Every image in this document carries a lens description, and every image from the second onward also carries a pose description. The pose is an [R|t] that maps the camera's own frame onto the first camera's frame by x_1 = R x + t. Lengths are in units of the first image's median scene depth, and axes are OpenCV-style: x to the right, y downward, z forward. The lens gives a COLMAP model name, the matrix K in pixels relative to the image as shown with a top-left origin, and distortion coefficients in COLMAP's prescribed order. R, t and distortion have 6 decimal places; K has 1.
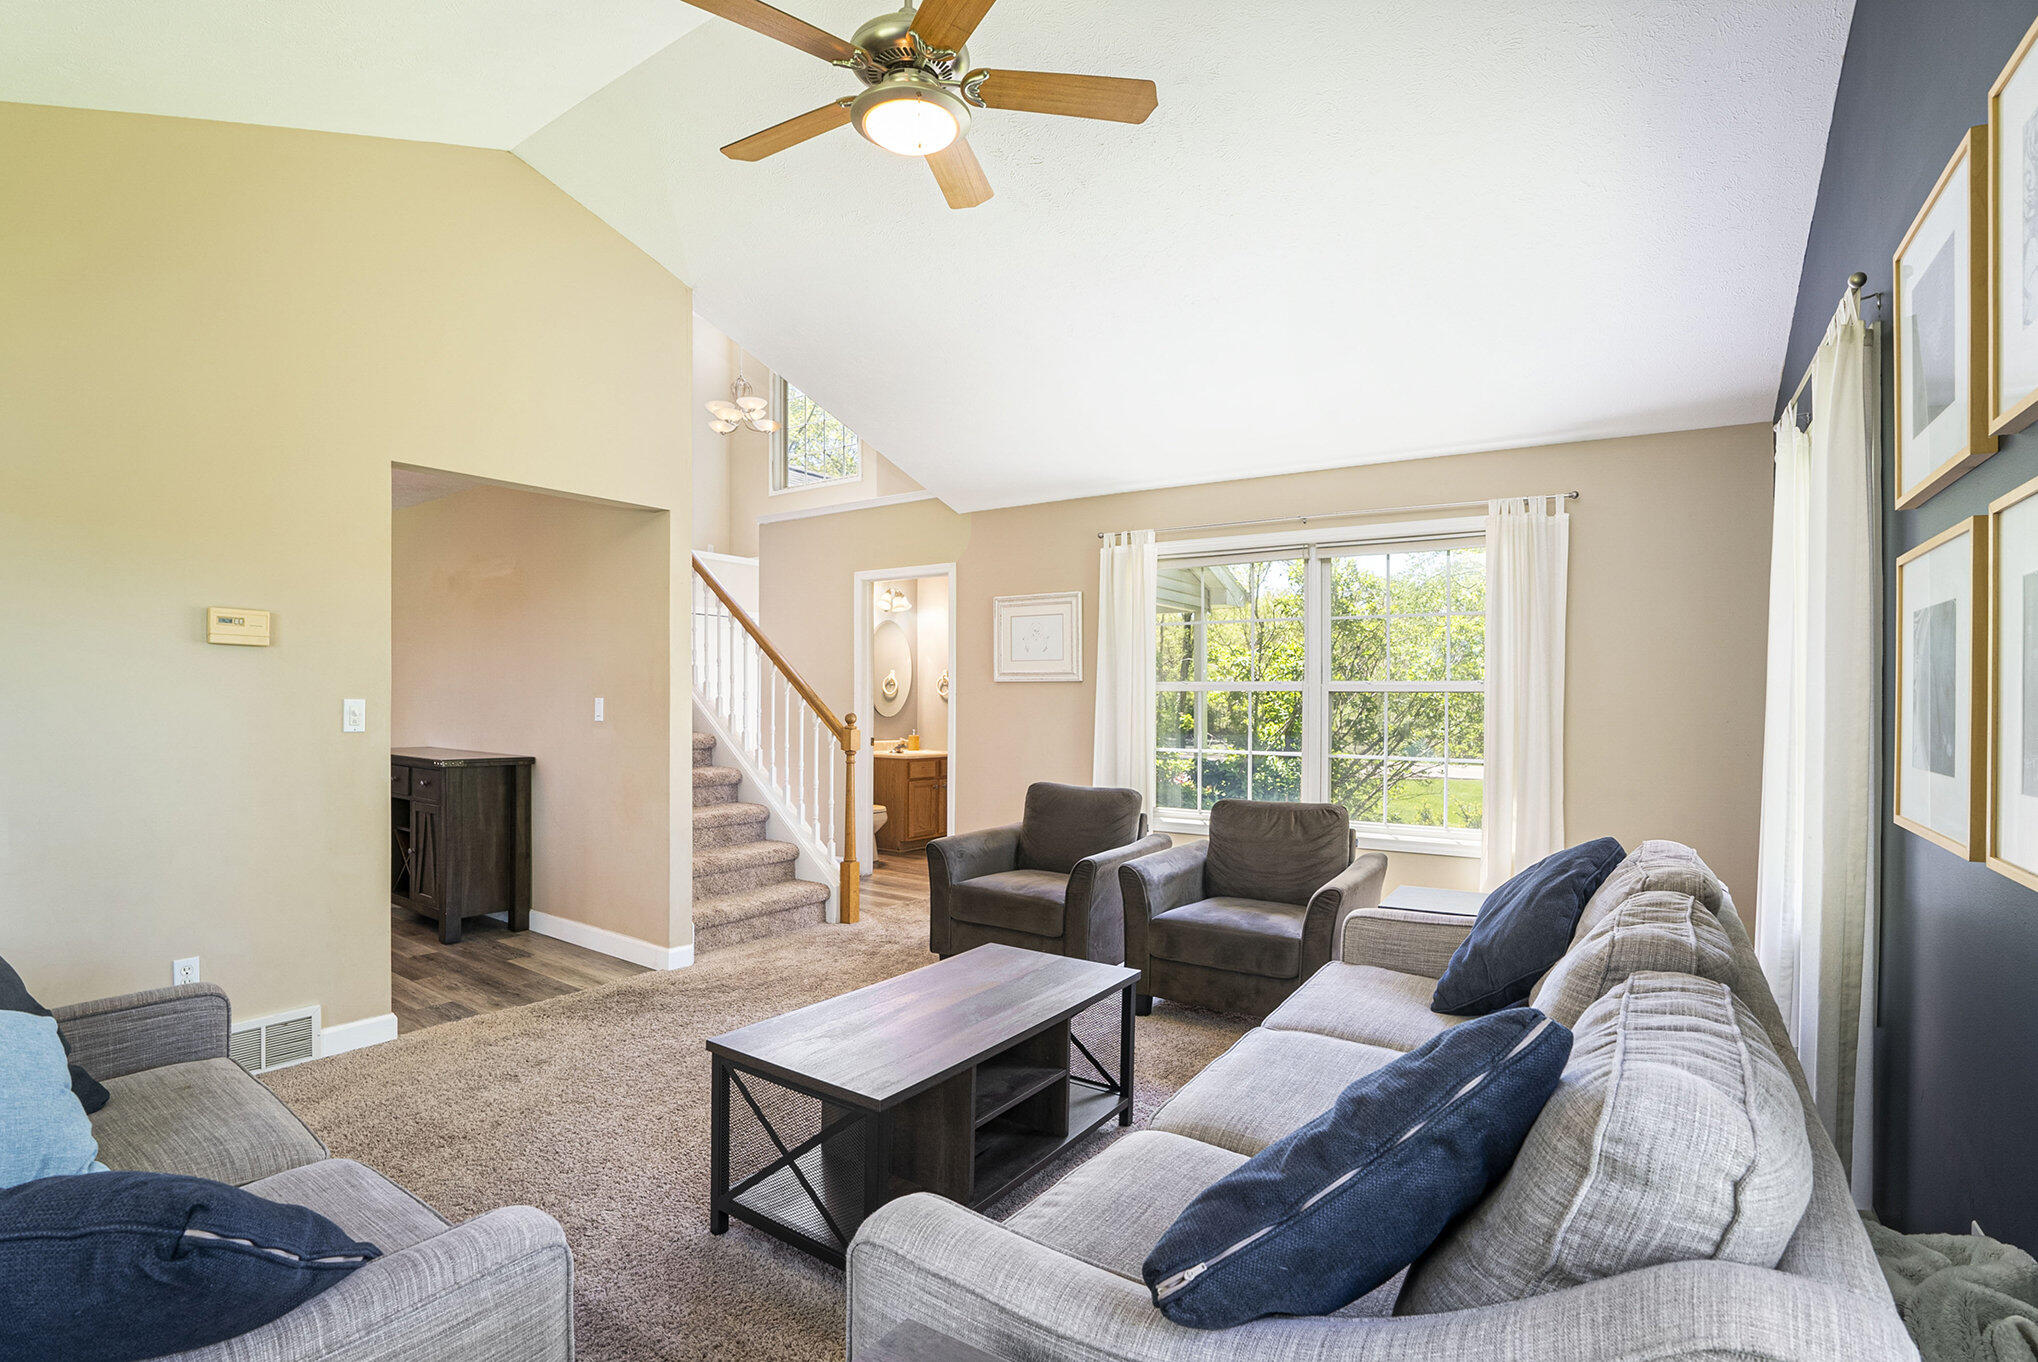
lens RADIAL K [[934.6, 0, 1014.5], [0, 934.6, 711.6], [0, 0, 1]] dist [-0.071515, 0.001202]
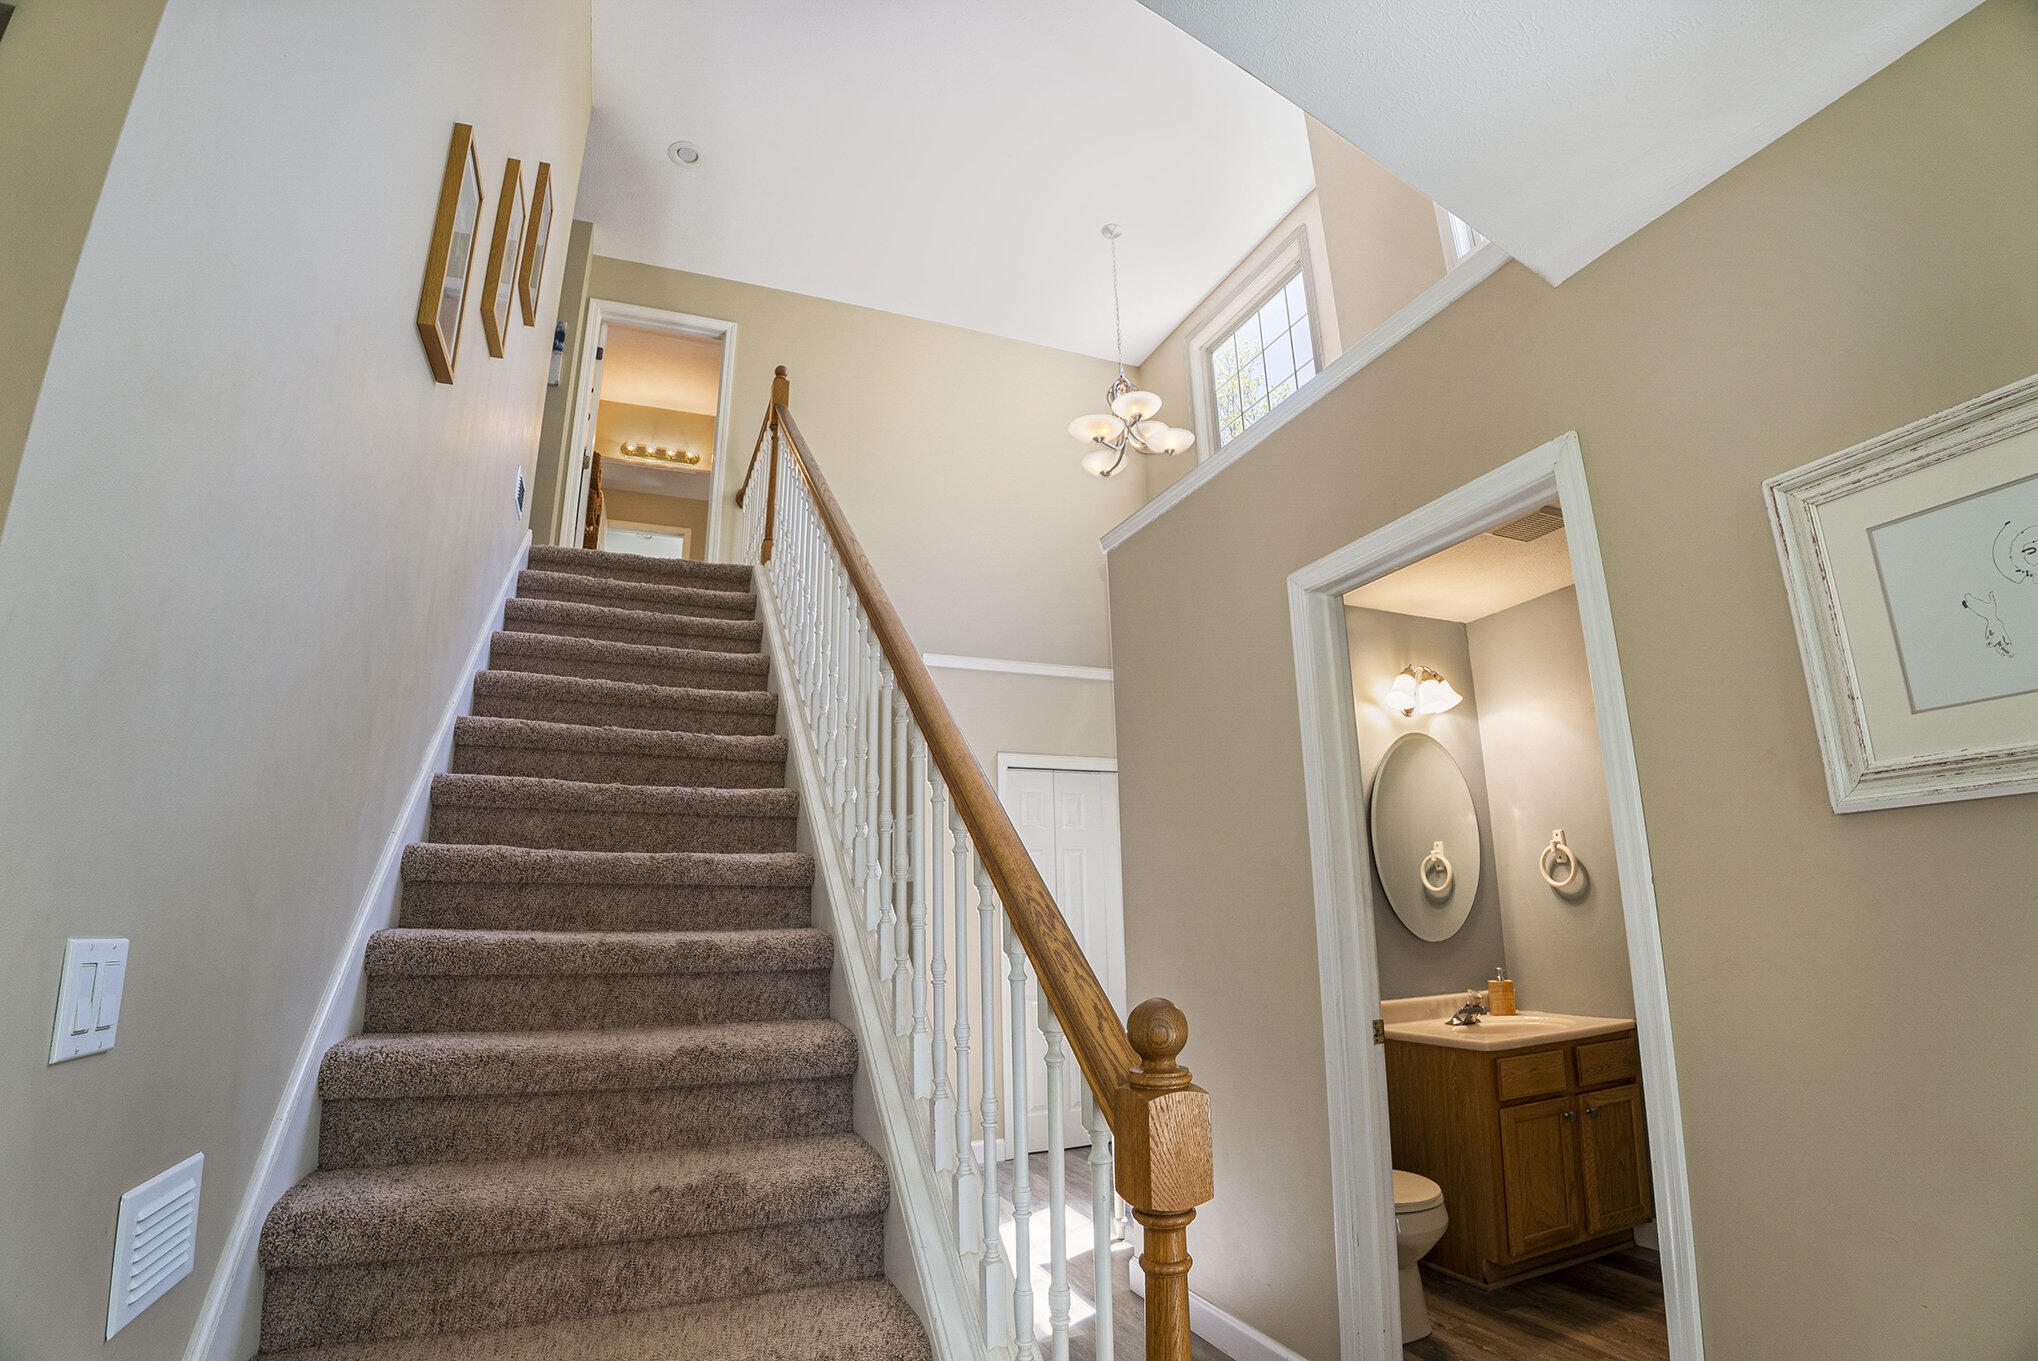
lens RADIAL K [[934.6, 0, 1014.5], [0, 934.6, 711.1], [0, 0, 1]] dist [-0.071515, 0.001202]
pose [[0.836412, -0.135134, -0.531181, -0.057942], [0.018471, 0.975530, -0.219091, -0.010765], [0.547790, 0.173439, 0.818441, 0.532813]]
